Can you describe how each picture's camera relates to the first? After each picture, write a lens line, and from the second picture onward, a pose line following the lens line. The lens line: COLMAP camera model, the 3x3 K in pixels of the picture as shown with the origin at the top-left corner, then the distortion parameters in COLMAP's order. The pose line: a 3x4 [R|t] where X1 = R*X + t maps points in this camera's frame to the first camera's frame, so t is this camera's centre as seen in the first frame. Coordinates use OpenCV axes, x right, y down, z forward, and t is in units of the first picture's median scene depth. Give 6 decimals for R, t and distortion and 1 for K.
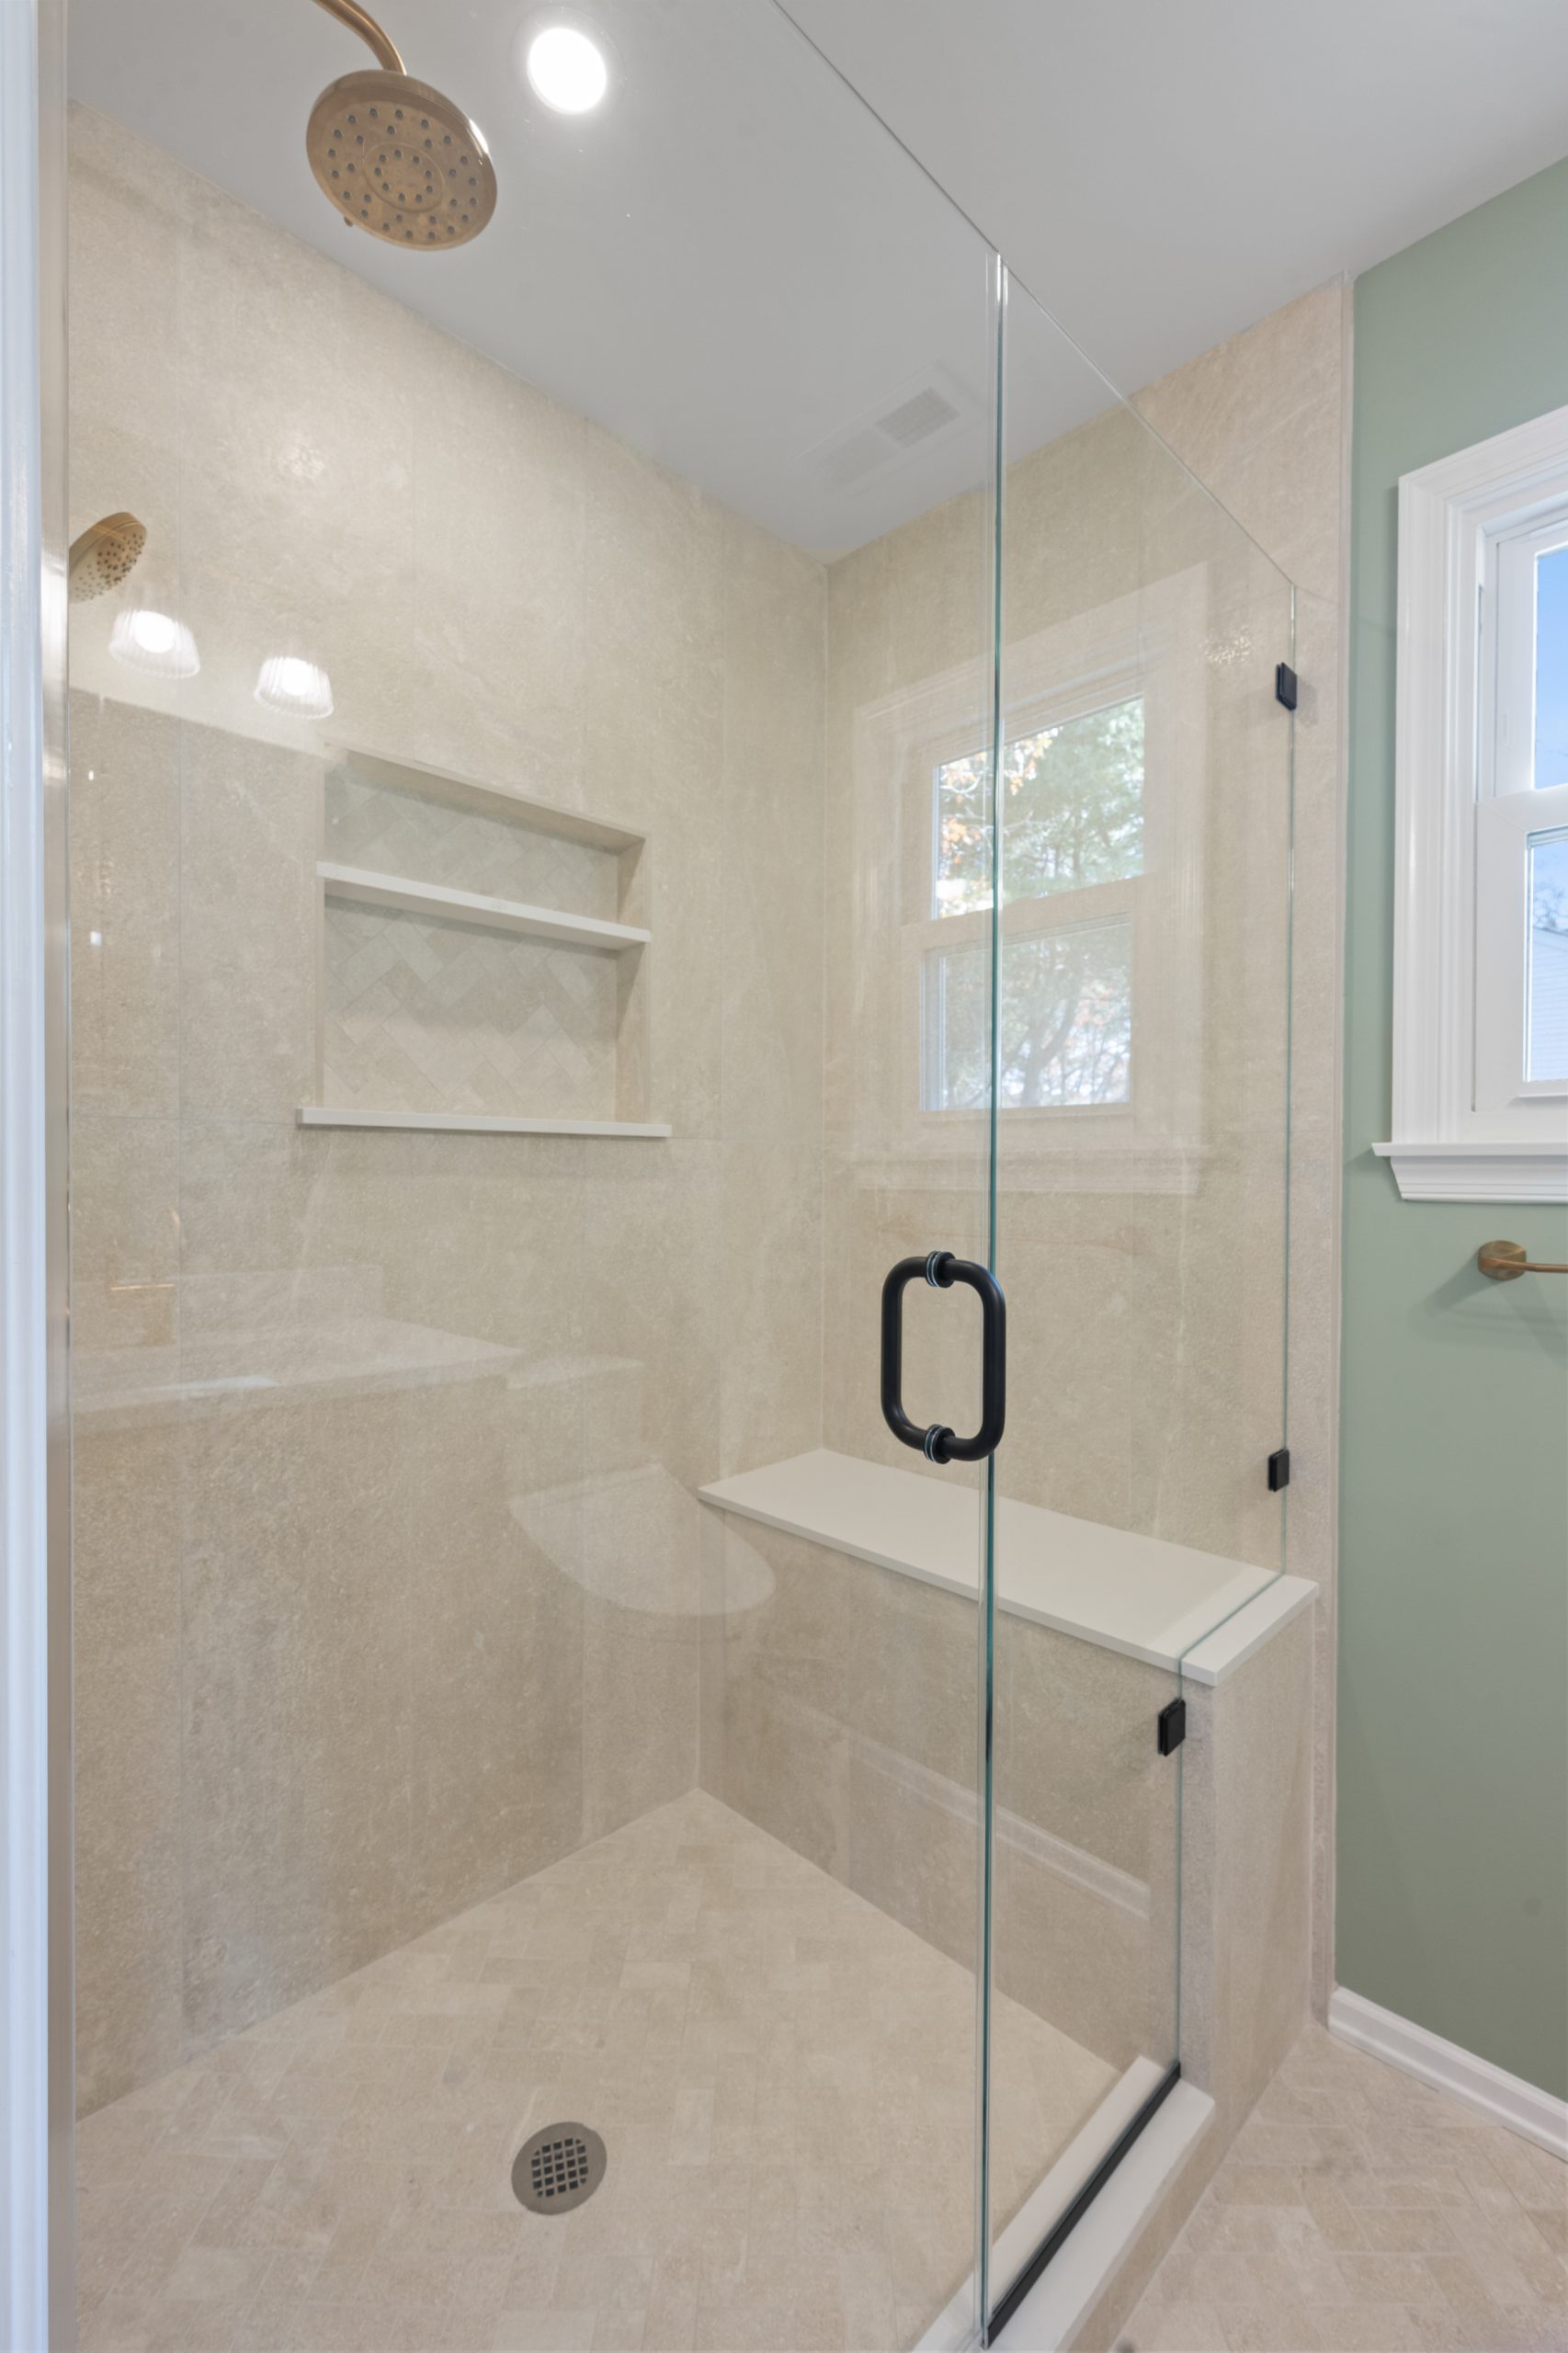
lens RADIAL K [[1035.5, 0, 784.8], [0, 1035.5, 1183.9], [0, 0, 1]] dist [0.000882, -0.000179]
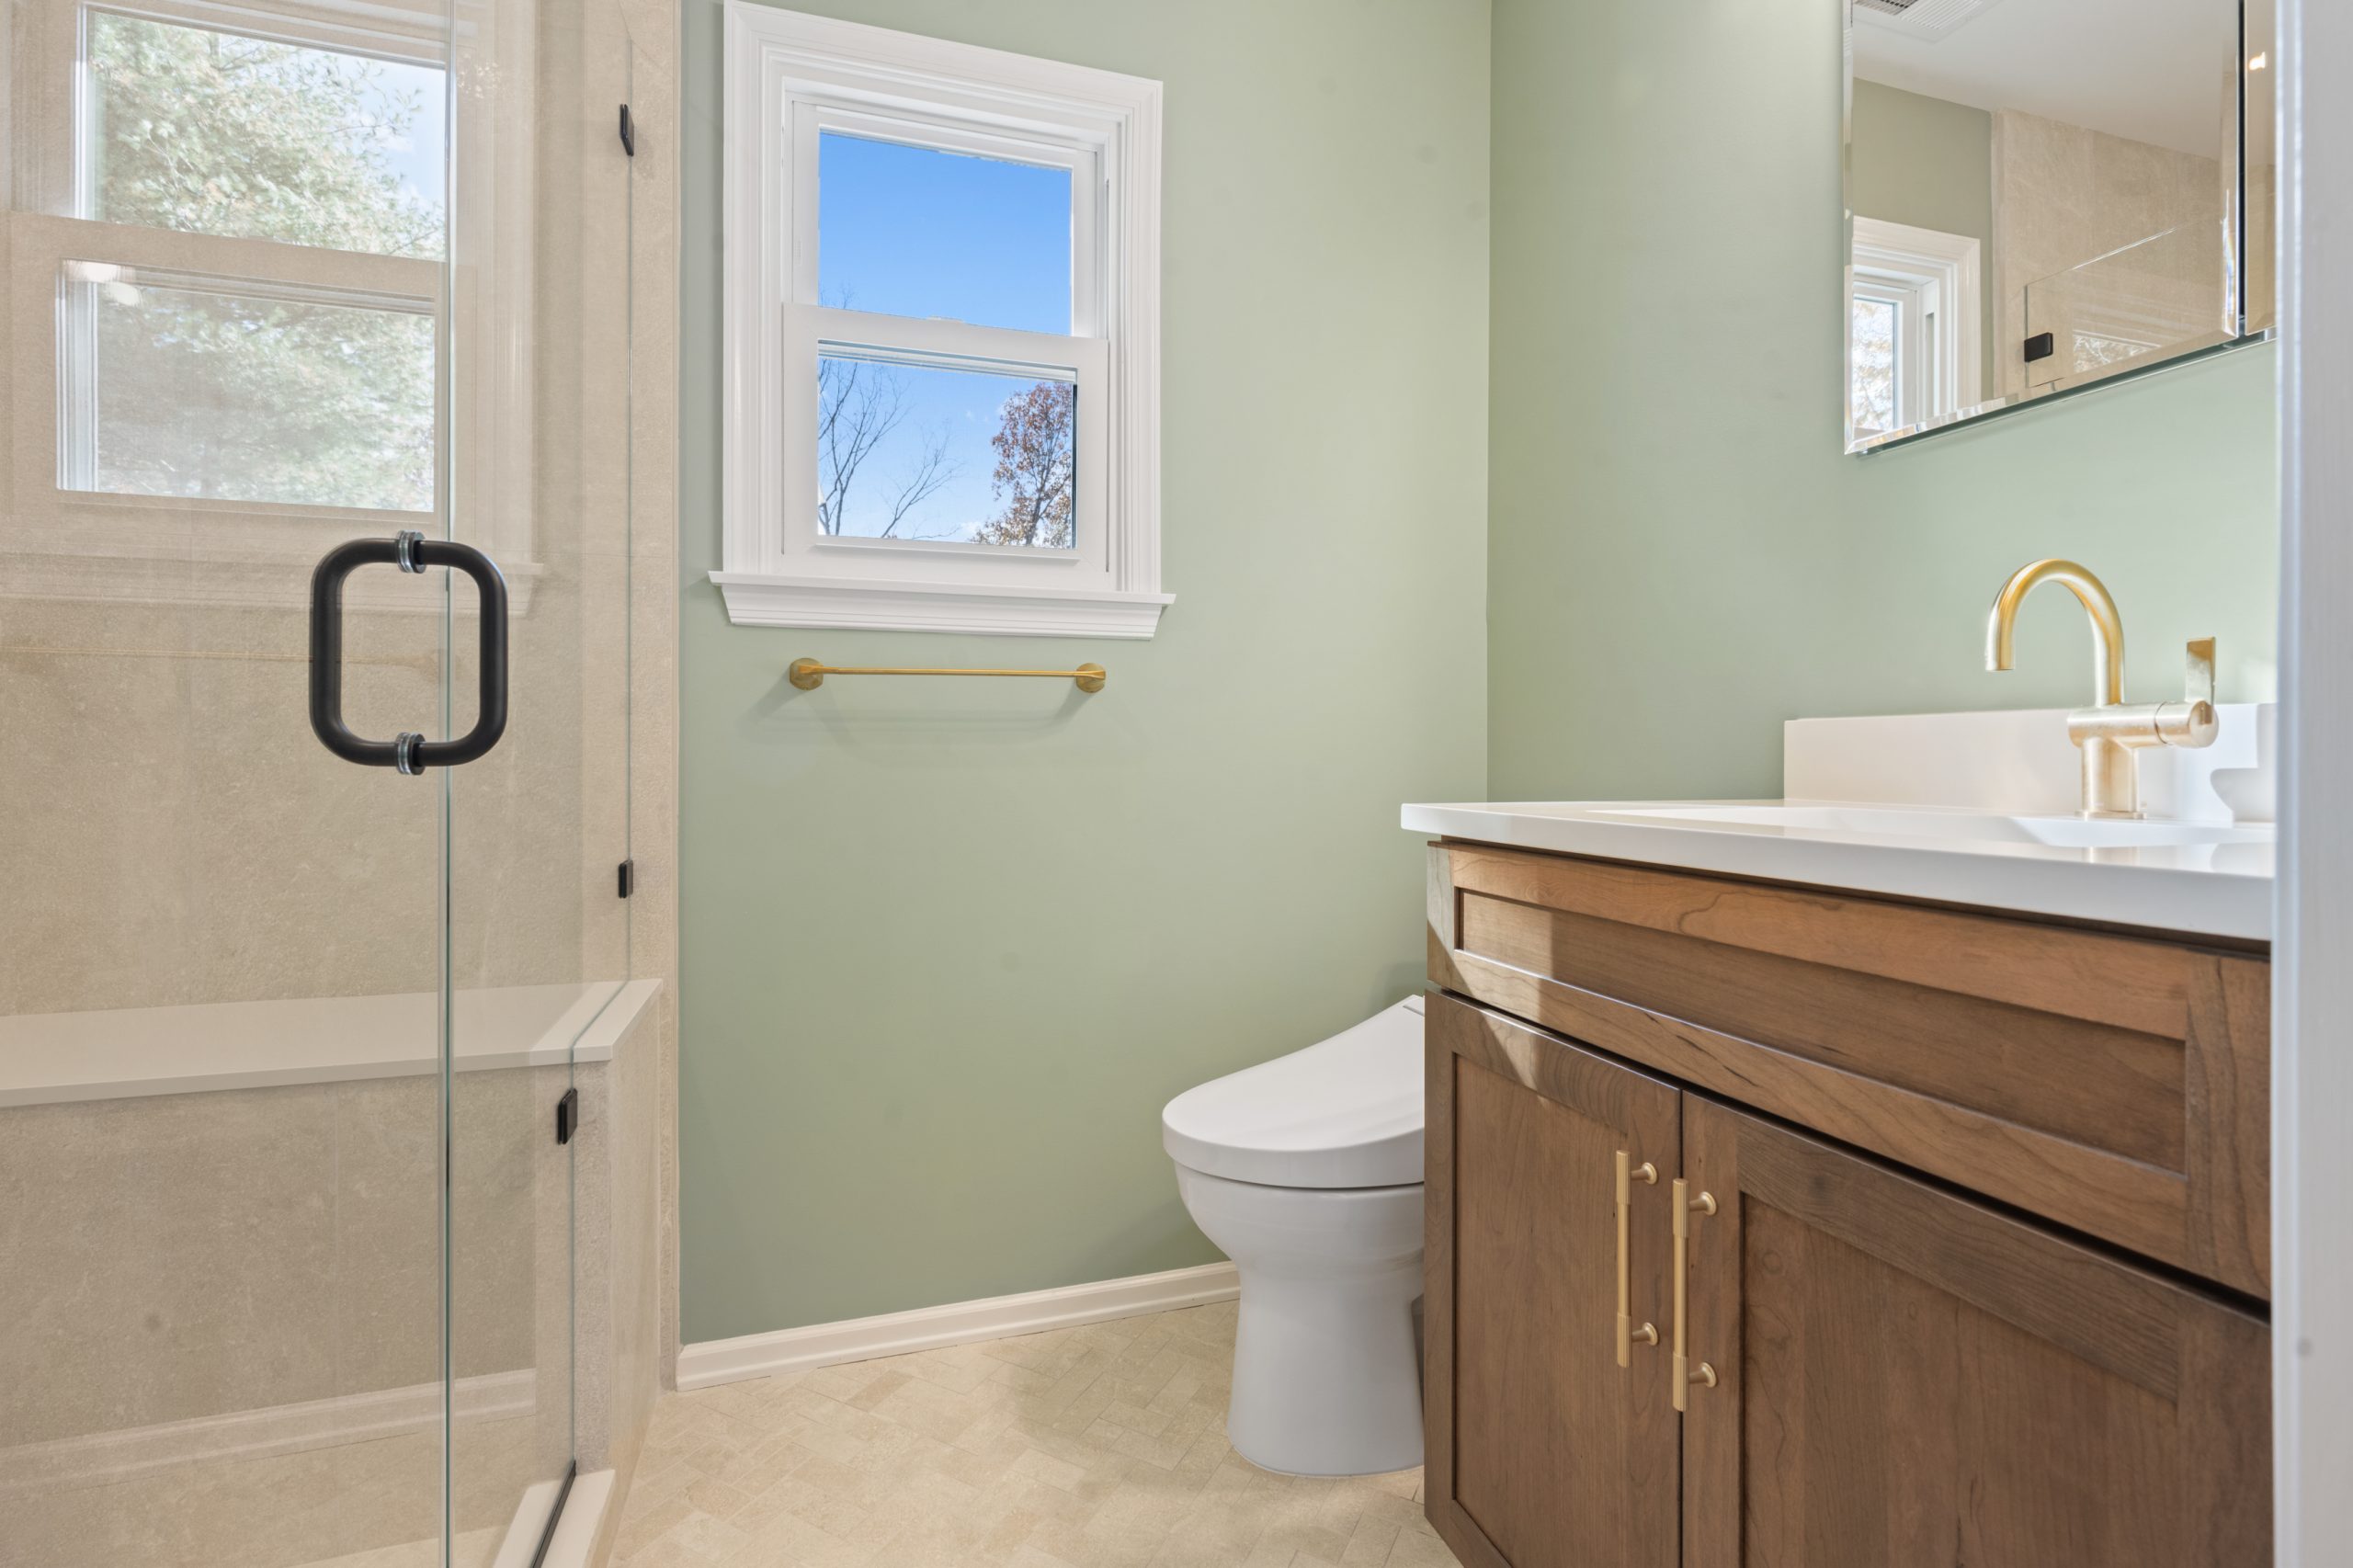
lens RADIAL K [[1058.6, 0, 1188.7], [0, 1058.6, 766.4], [0, 0, 1]] dist [0.001780, -0.000206]
pose [[0.451039, -0.013276, 0.892405, -0.231342], [0.022252, 0.999746, 0.003626, 0.178611], [-0.892227, 0.018222, 0.451220, 0.005687]]
